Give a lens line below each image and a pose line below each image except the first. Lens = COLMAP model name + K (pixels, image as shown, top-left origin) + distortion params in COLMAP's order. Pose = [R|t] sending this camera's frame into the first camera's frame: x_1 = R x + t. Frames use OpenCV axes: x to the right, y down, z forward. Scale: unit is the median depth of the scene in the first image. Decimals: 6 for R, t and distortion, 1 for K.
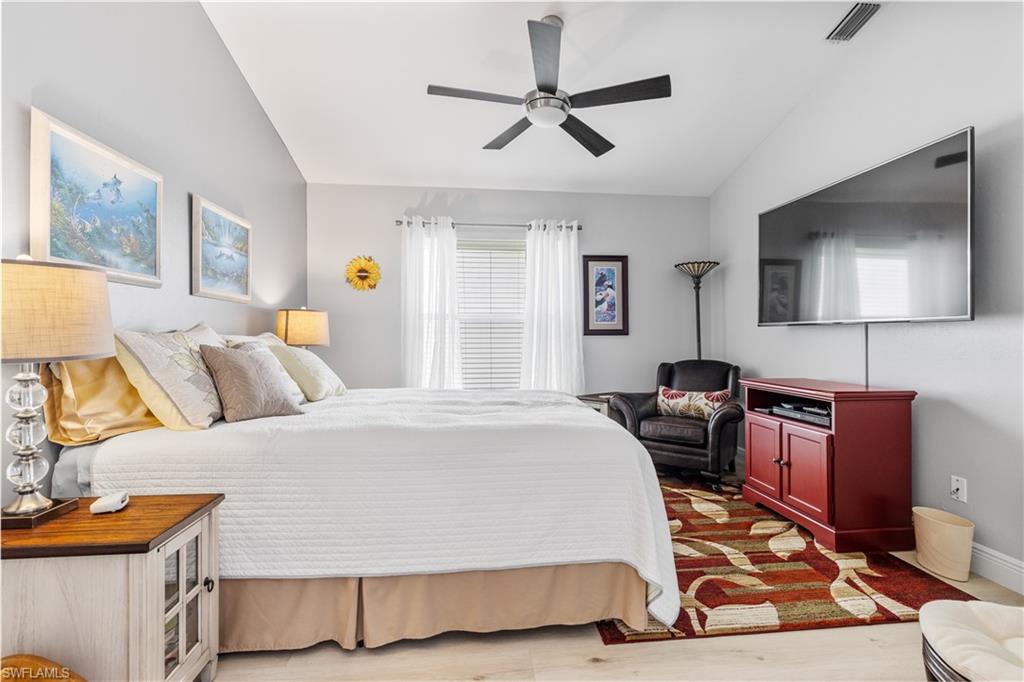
lens RADIAL K [[464.5, 0, 513.7], [0, 464.5, 338.2], [0, 0, 1]] dist [0.009342, 0.000364]
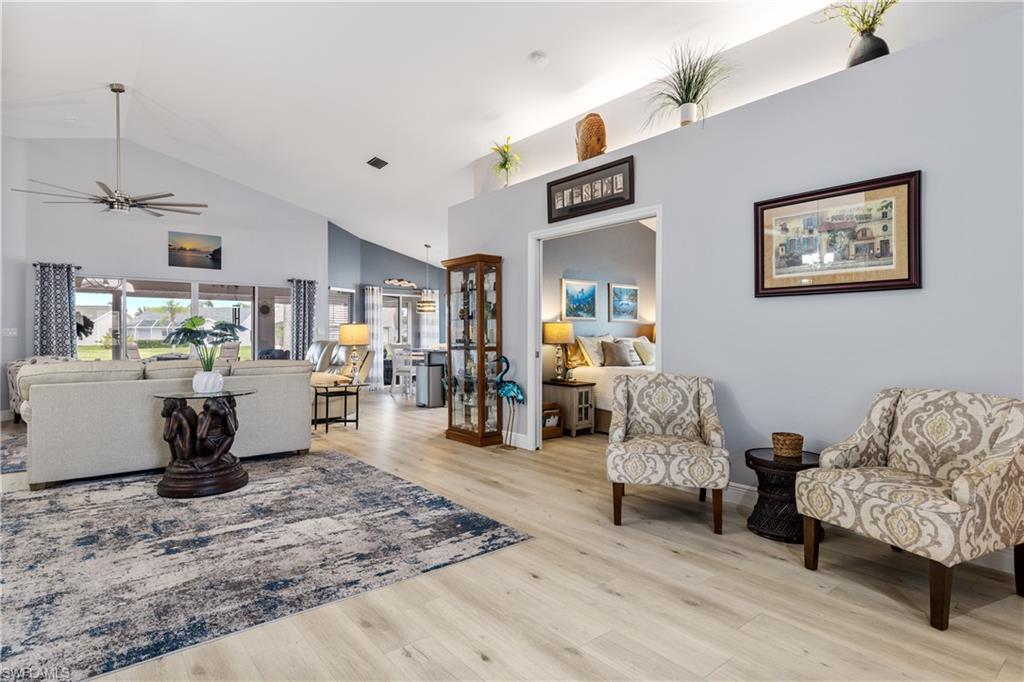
lens RADIAL K [[524.2, 0, 514.7], [0, 524.2, 330.7], [0, 0, 1]] dist [0.001691, -0.011314]
pose [[0.553265, -0.005919, -0.832984, 1.957908], [-0.002552, 0.999958, -0.008800, -0.022926], [0.833002, 0.006994, 0.553226, -1.425252]]
